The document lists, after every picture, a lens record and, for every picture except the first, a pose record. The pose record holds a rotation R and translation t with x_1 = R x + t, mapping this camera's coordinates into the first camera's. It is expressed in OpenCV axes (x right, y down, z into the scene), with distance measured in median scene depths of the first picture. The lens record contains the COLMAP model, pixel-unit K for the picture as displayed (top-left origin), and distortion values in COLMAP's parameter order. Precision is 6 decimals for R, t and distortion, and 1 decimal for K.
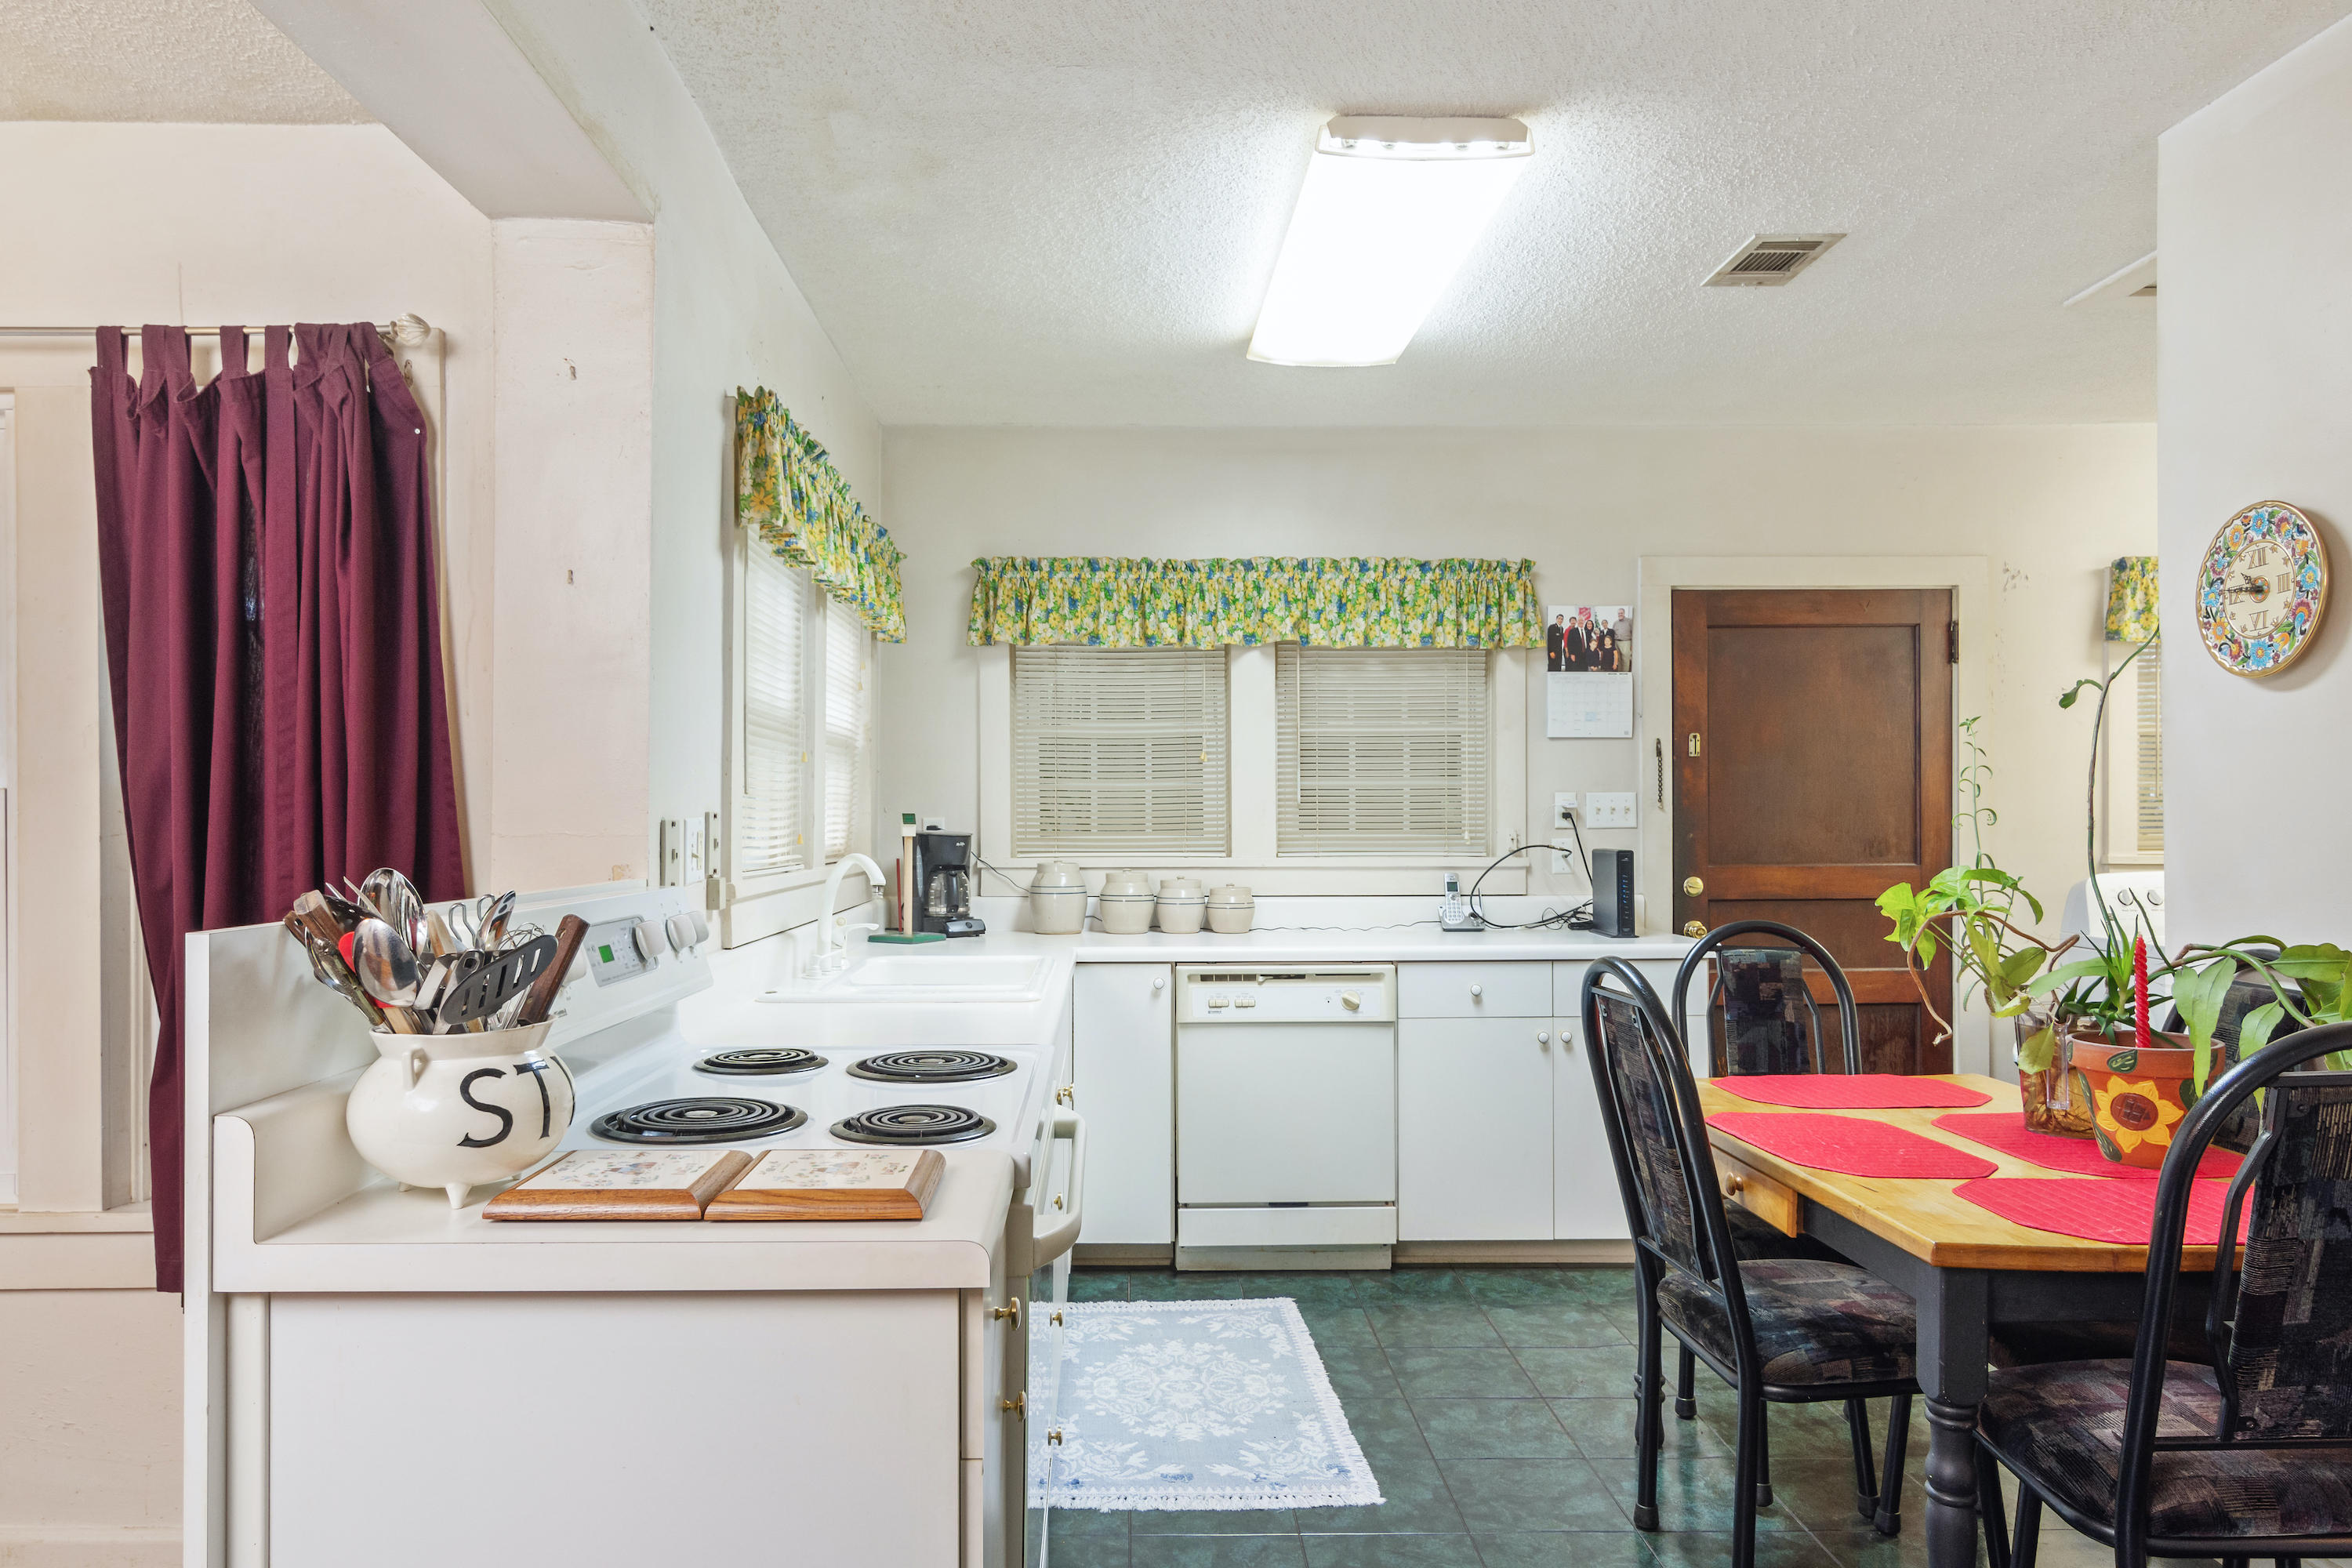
lens RADIAL K [[1551.1, 0, 1165.8], [0, 1551.1, 800.5], [0, 0, 1]] dist [-0.002259, -0.000829]
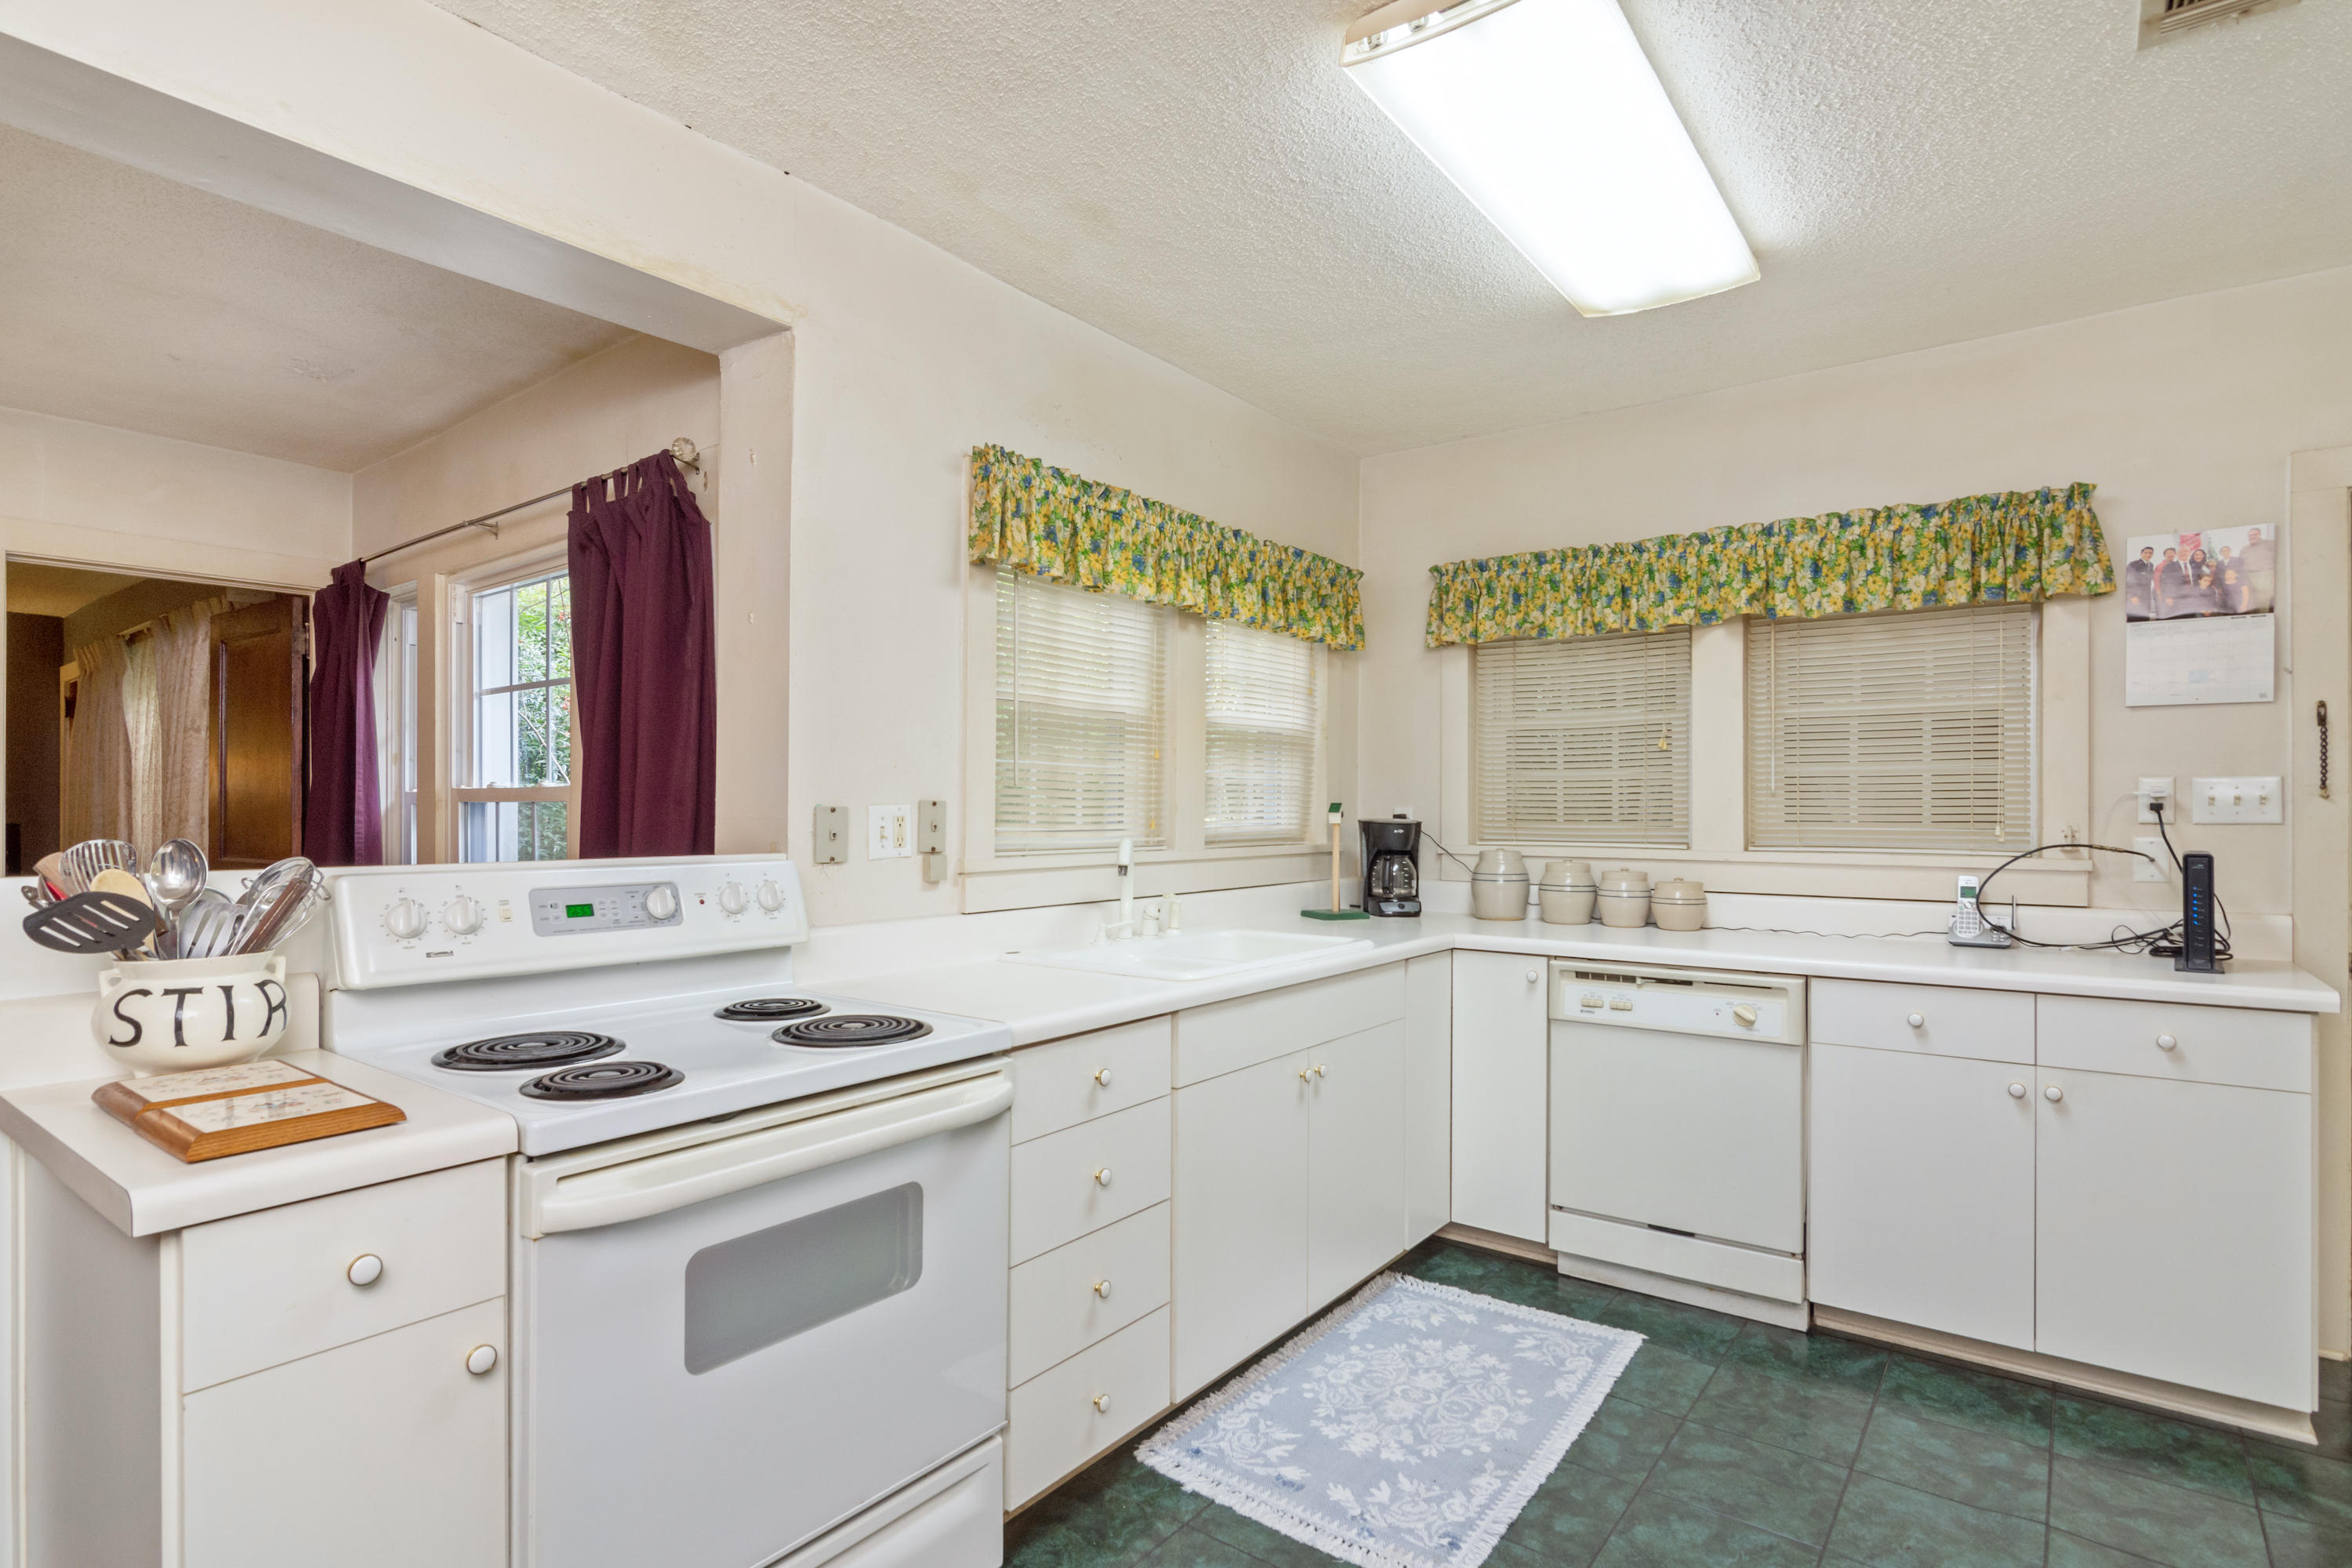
lens RADIAL K [[1226.7, 0, 1175.7], [0, 1226.7, 791.7], [0, 0, 1]] dist [-0.006833, -0.001109]
pose [[0.769935, -0.004424, -0.638107, 0.281342], [0.003363, 0.999990, -0.002875, 0.002384], [0.638114, 0.000067, 0.769942, 0.230127]]
